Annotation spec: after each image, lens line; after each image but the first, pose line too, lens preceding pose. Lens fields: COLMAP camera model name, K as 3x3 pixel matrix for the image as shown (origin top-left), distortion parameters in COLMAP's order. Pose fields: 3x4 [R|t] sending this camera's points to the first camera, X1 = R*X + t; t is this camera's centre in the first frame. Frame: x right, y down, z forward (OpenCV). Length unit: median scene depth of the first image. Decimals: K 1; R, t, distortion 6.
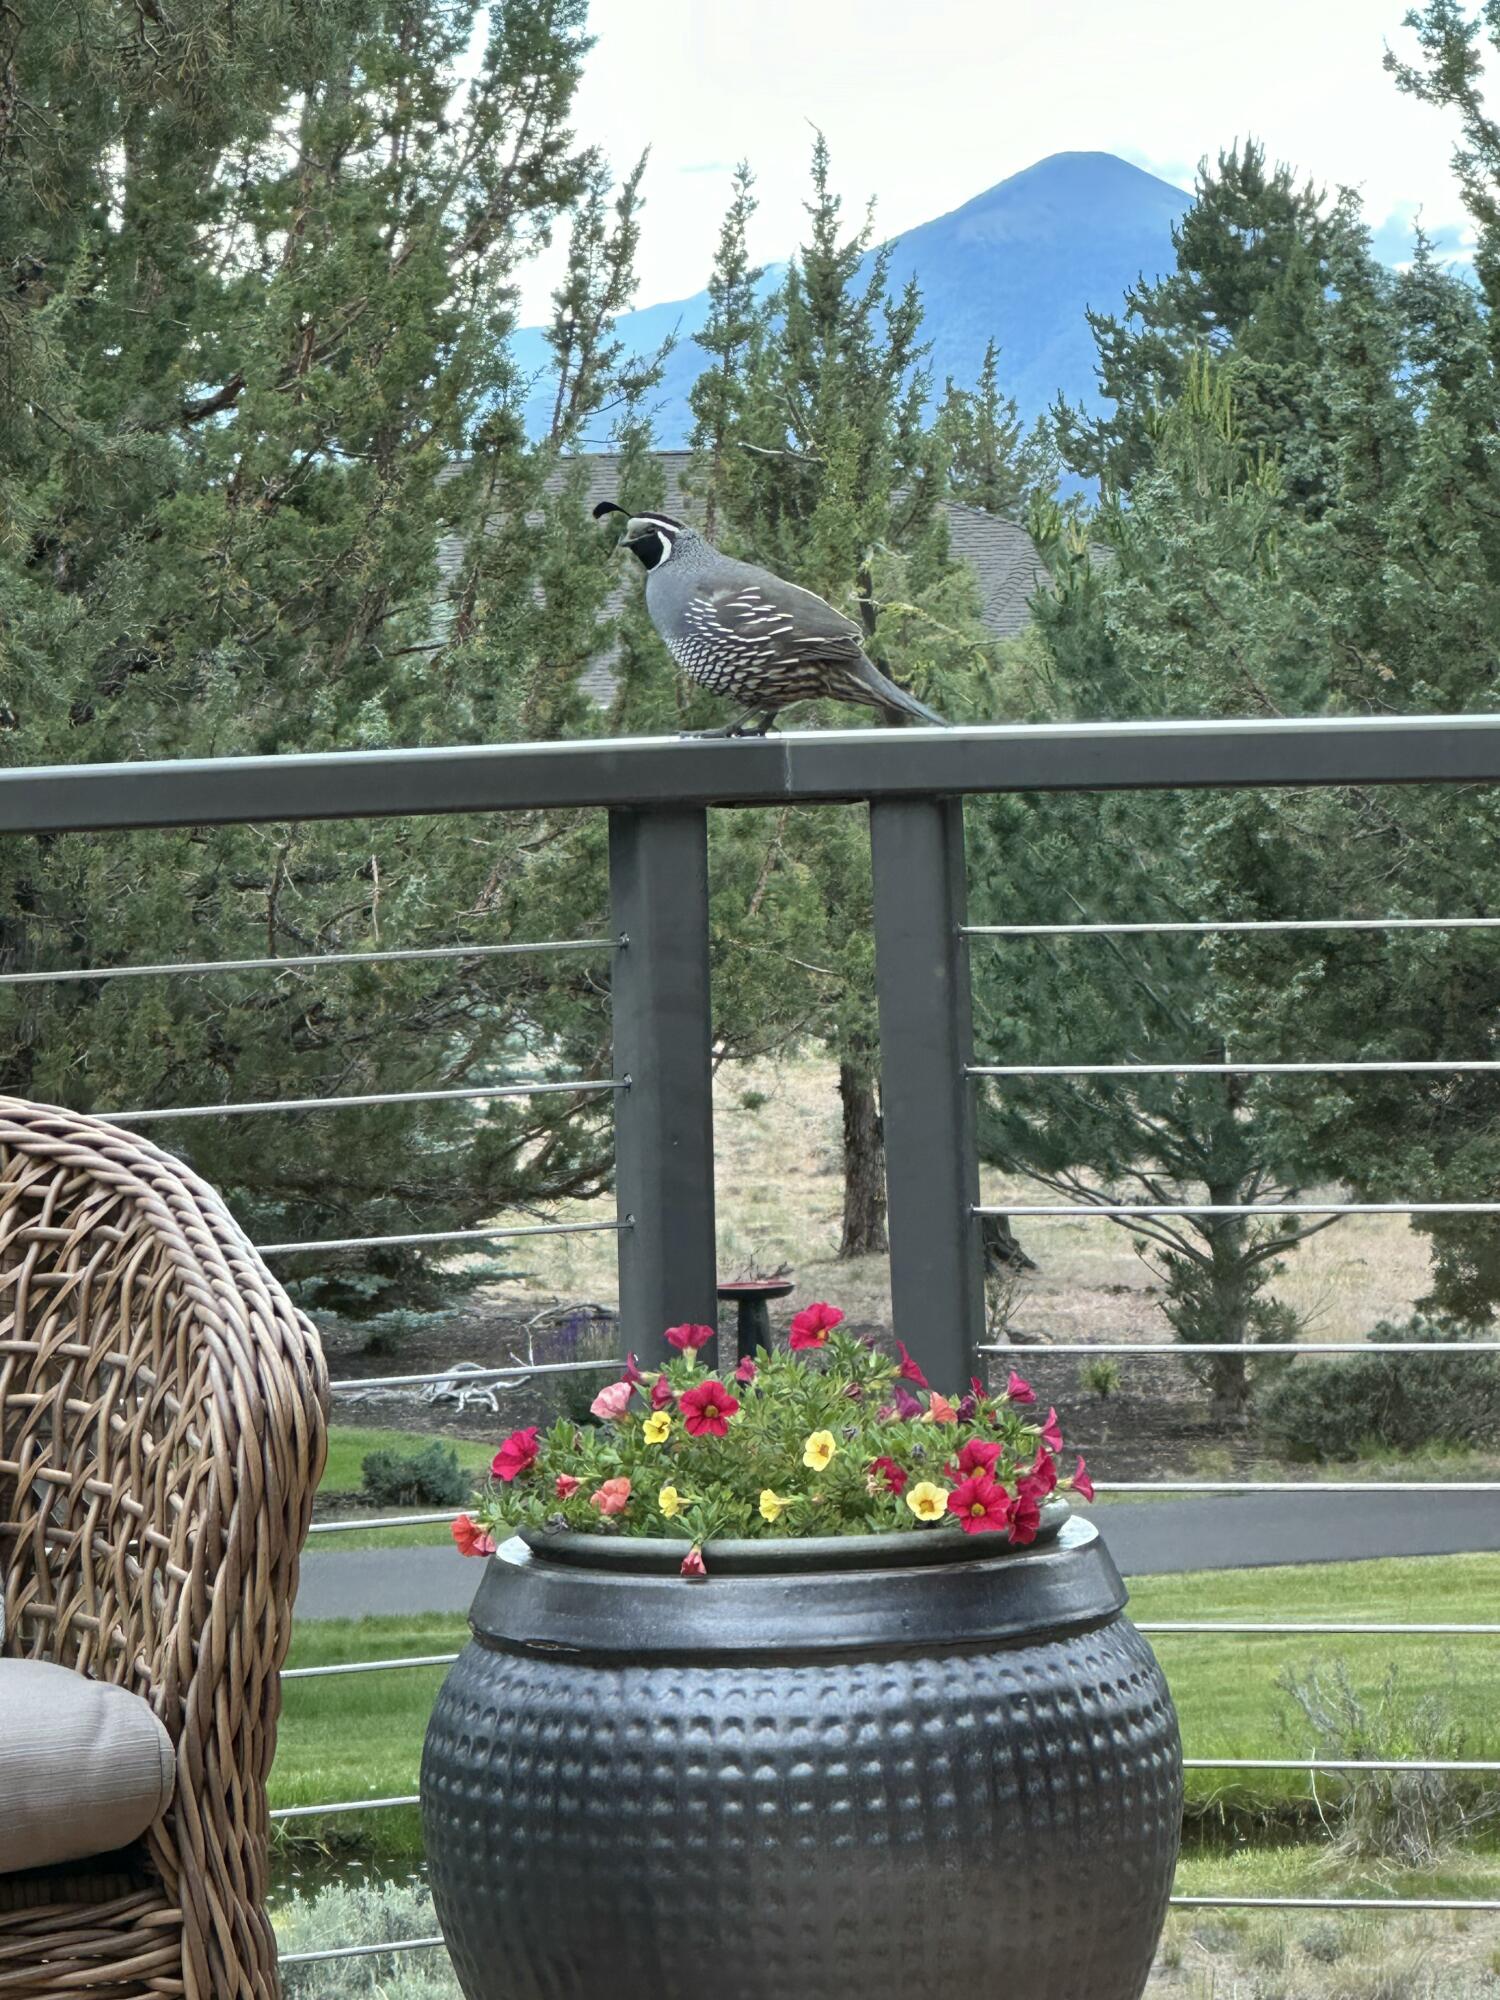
lens RADIAL K [[9919.4, 0, 750.3], [0, 9919.4, 999.0], [0, 0, 1]] dist [-0.264937, 0.000000]
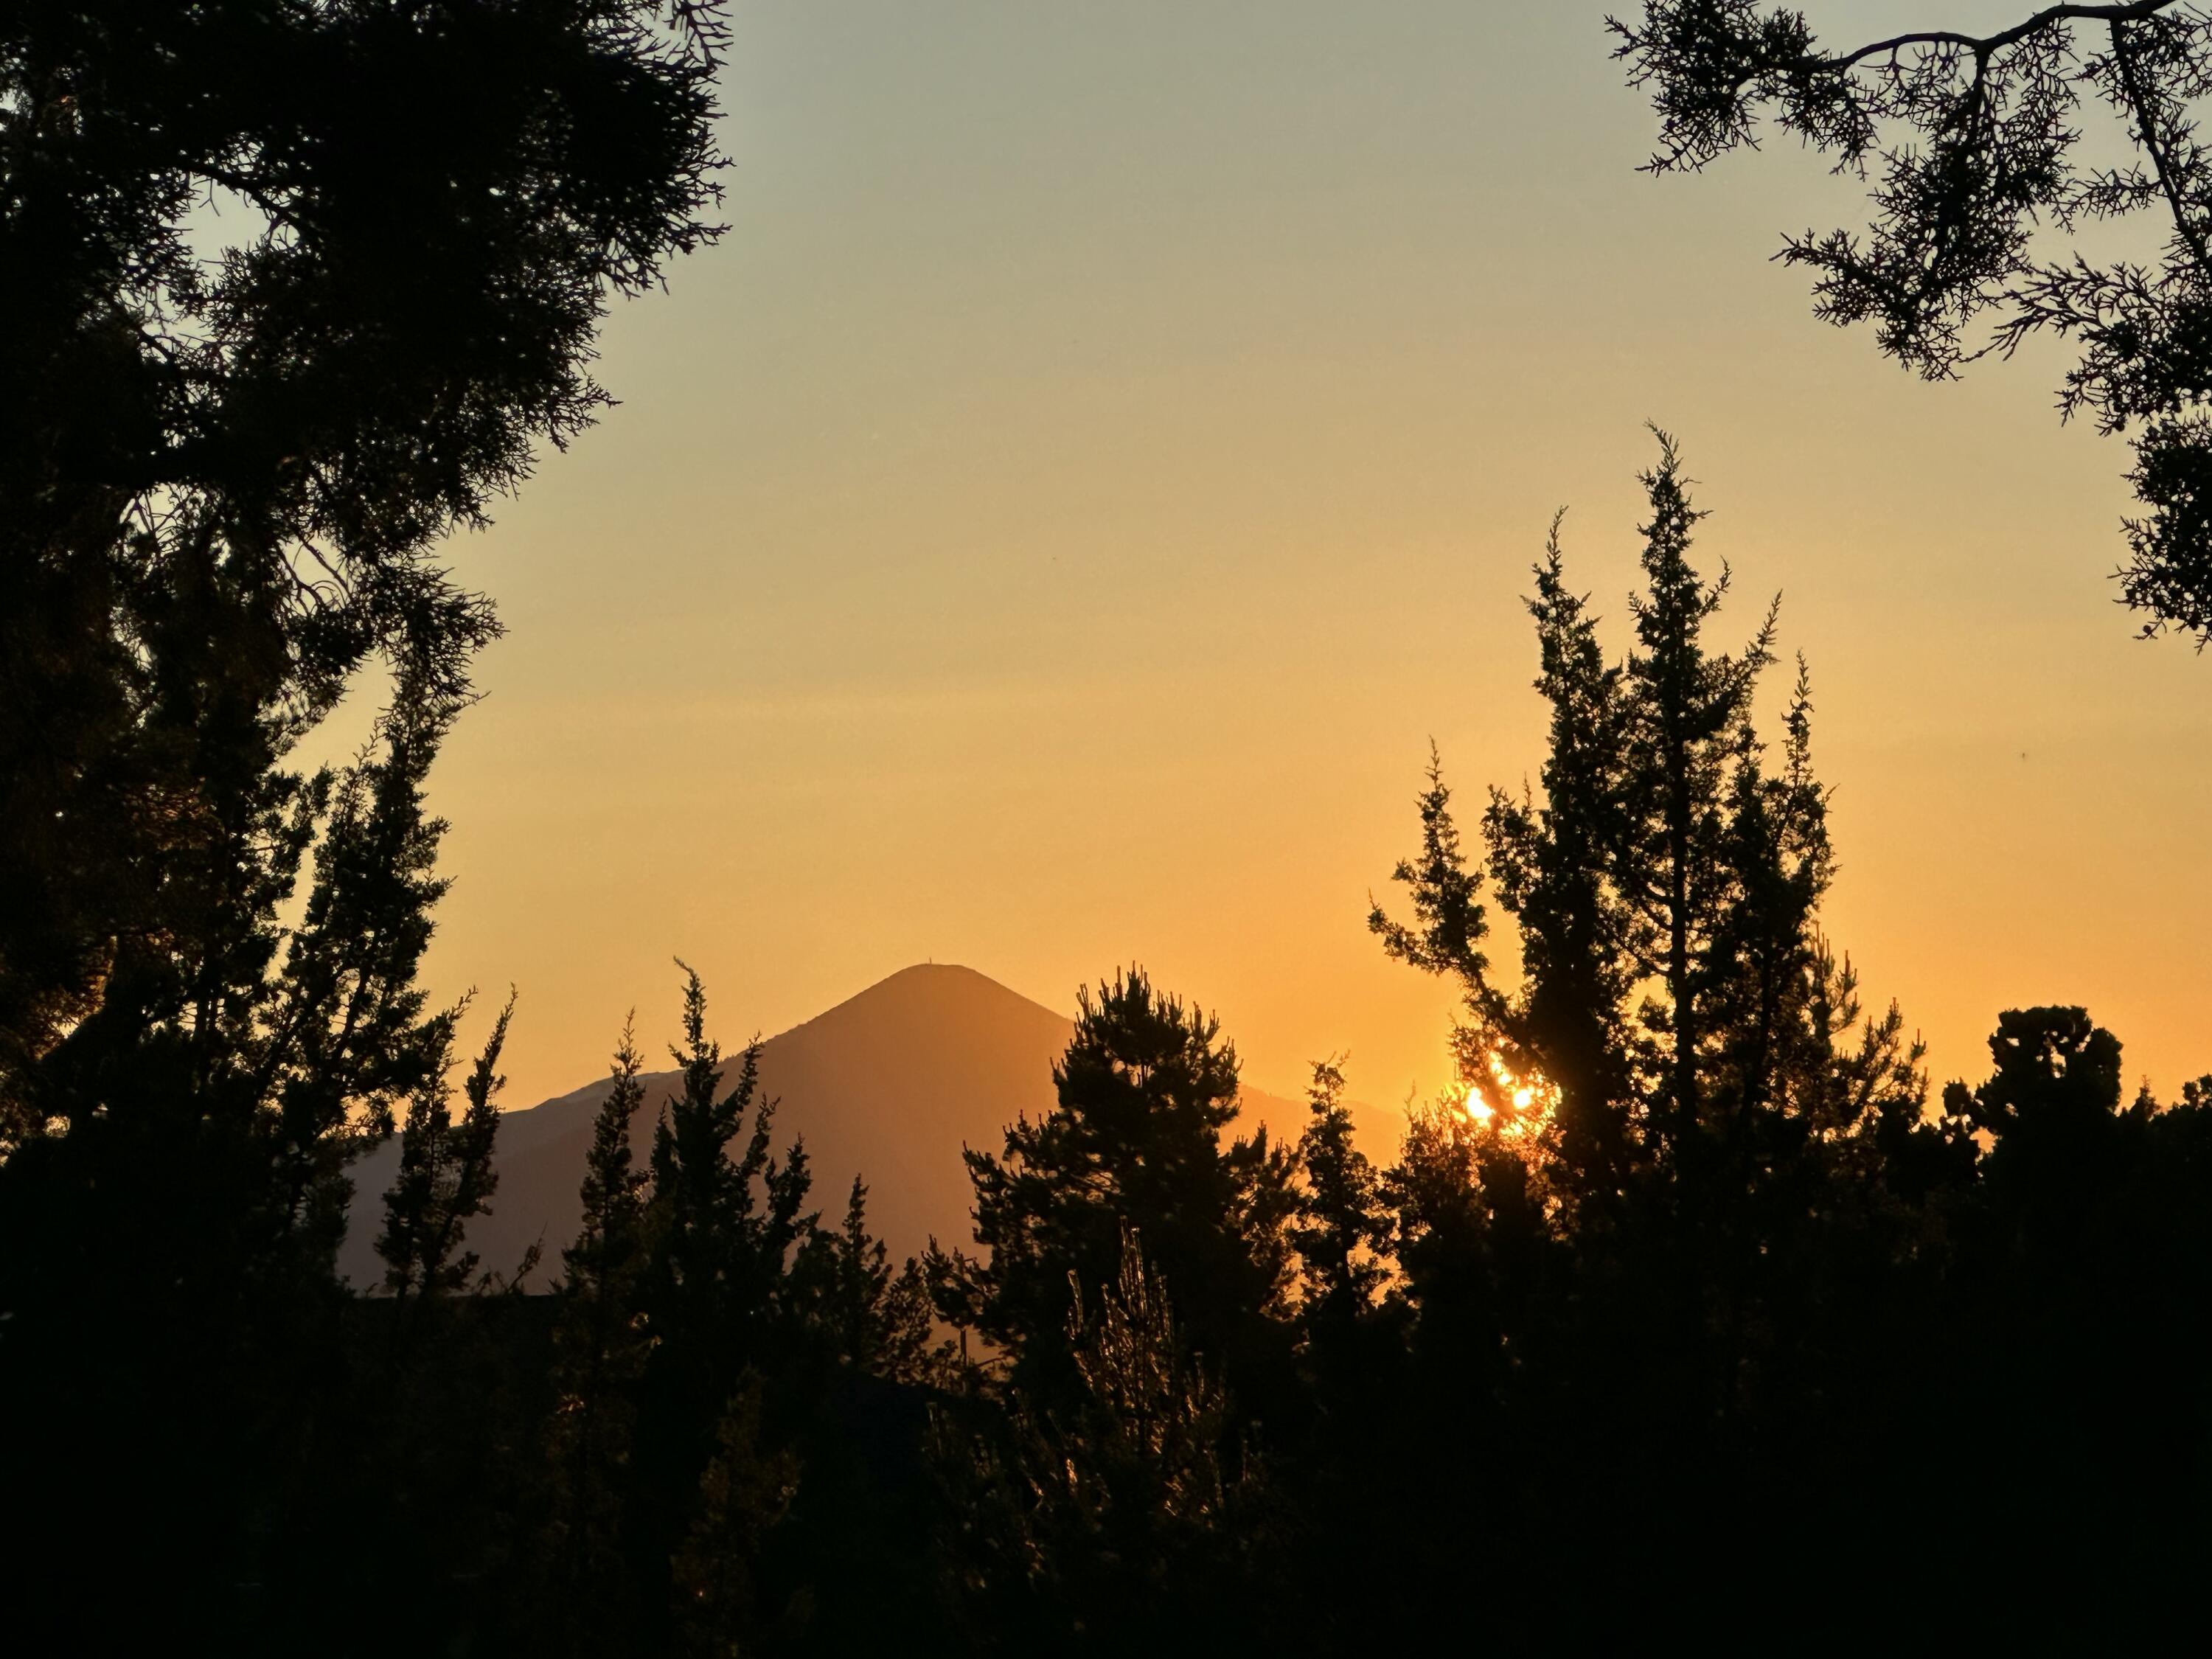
lens RADIAL K [[10061.8, 0, 1107.5], [0, 10061.8, 844.9], [0, 0, 1]] dist [2.182230, 0.000000]
pose [[0.998691, 0.009551, 0.050248, -0.002831], [-0.004625, 0.995251, -0.097234, -0.015824], [-0.050938, 0.096875, 0.993992, 0.128014]]
